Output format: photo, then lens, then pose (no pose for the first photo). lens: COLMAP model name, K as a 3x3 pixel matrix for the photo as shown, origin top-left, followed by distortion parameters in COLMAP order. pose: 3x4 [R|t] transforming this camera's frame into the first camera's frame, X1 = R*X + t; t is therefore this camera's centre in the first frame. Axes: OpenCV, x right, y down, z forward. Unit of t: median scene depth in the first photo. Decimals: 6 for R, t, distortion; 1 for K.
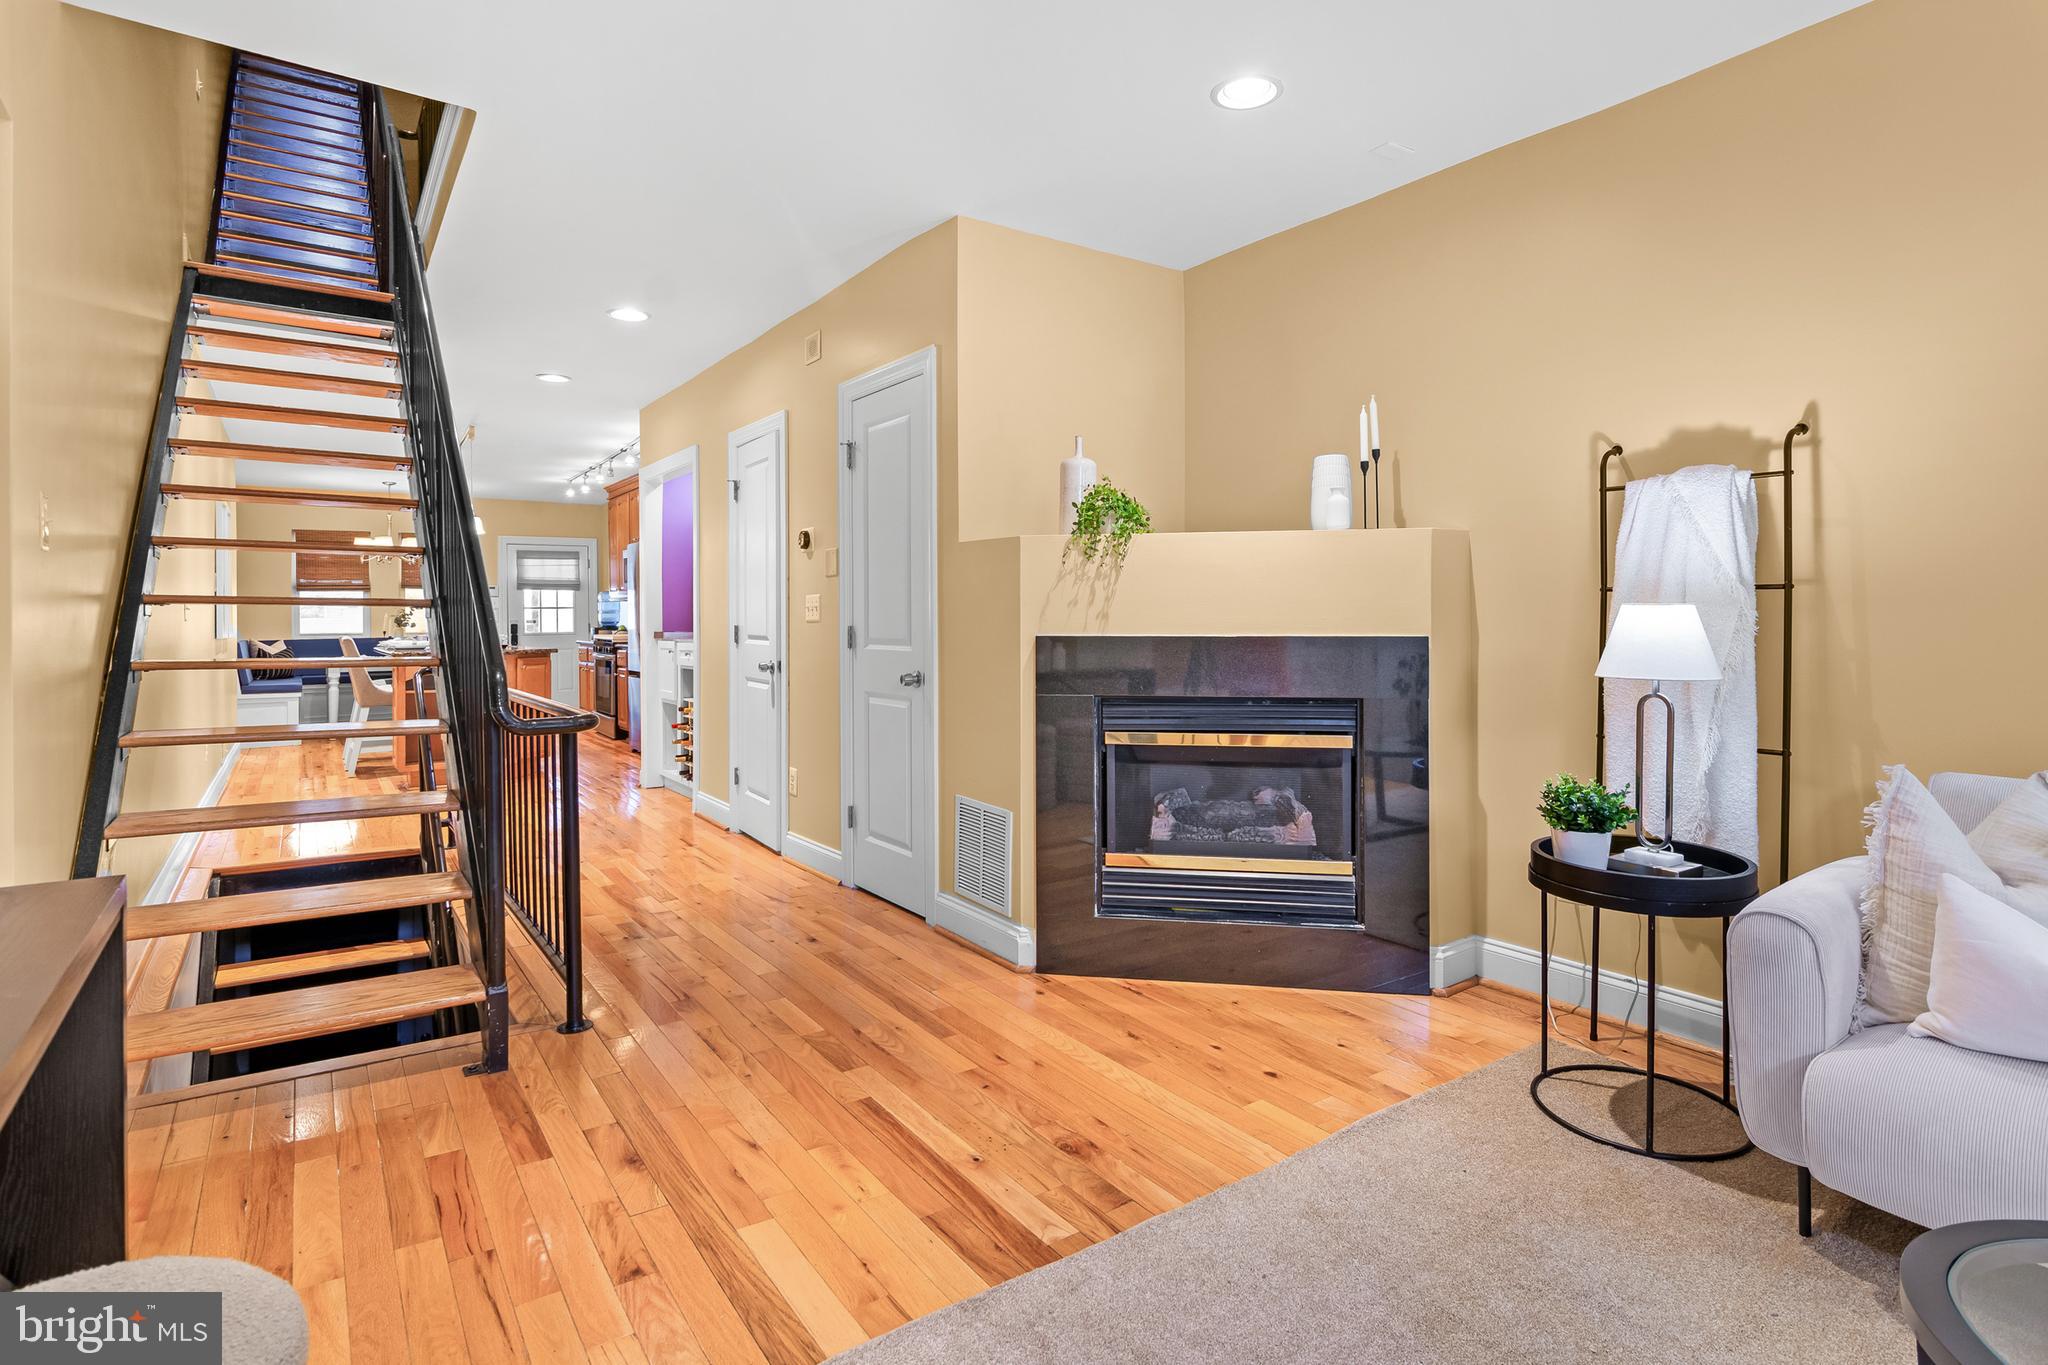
lens RADIAL K [[1033.3, 0, 1021.0], [0, 1033.3, 621.3], [0, 0, 1]] dist [-0.011360, -0.001494]
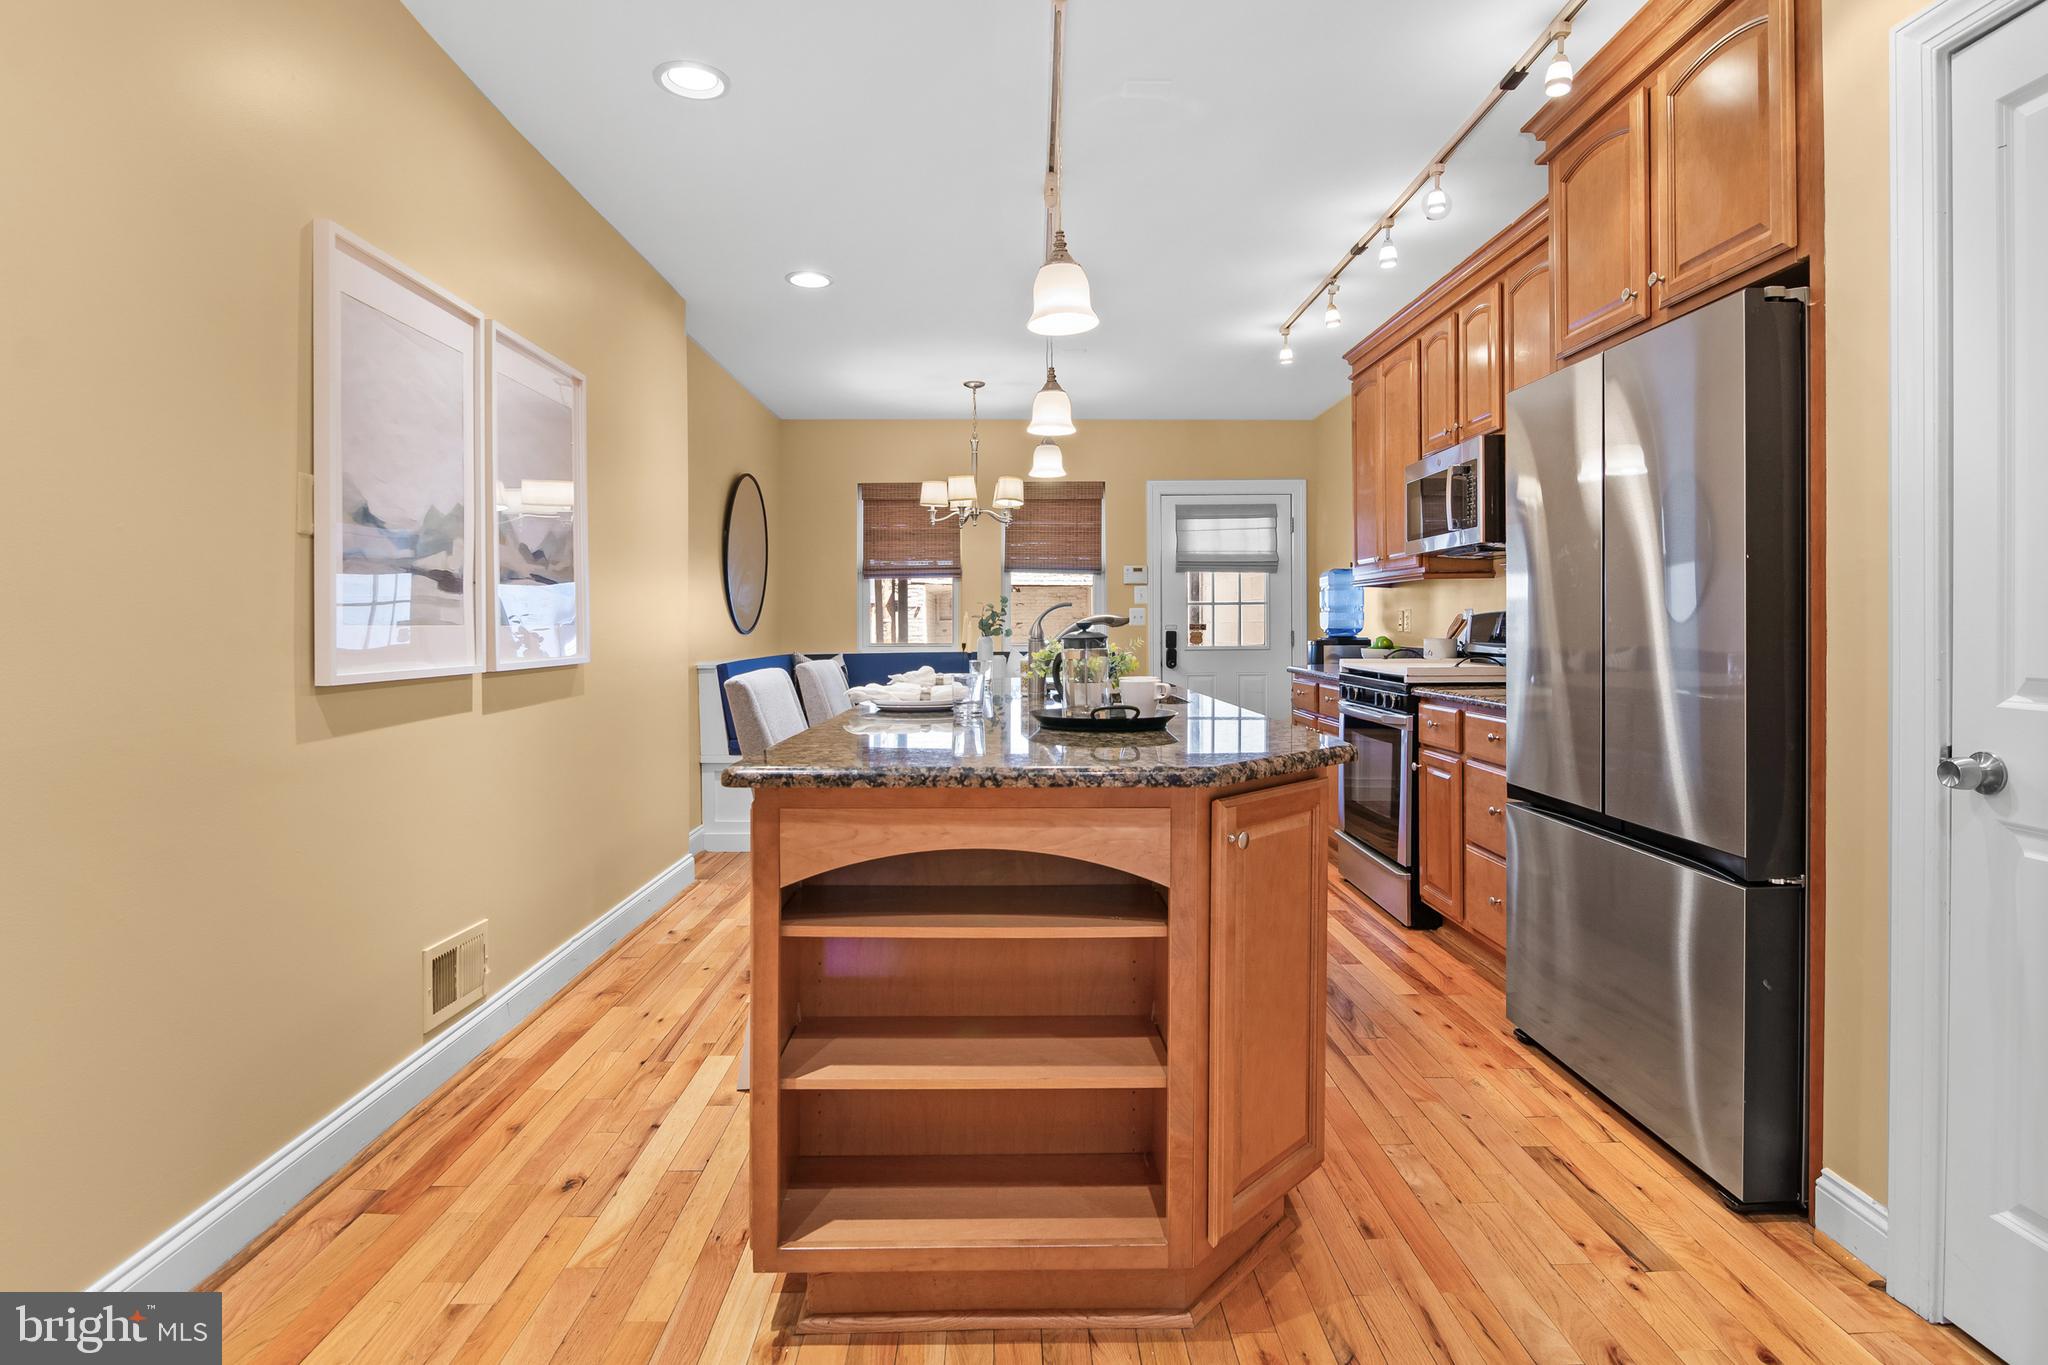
lens RADIAL K [[1033.3, 0, 1015.5], [0, 1033.3, 627.8], [0, 0, 1]] dist [-0.011360, -0.001494]
pose [[0.827731, 0.007796, -0.561071, -0.860693], [-0.006497, 0.999970, 0.004310, -0.005260], [0.561088, 0.000078, 0.827756, 1.696458]]
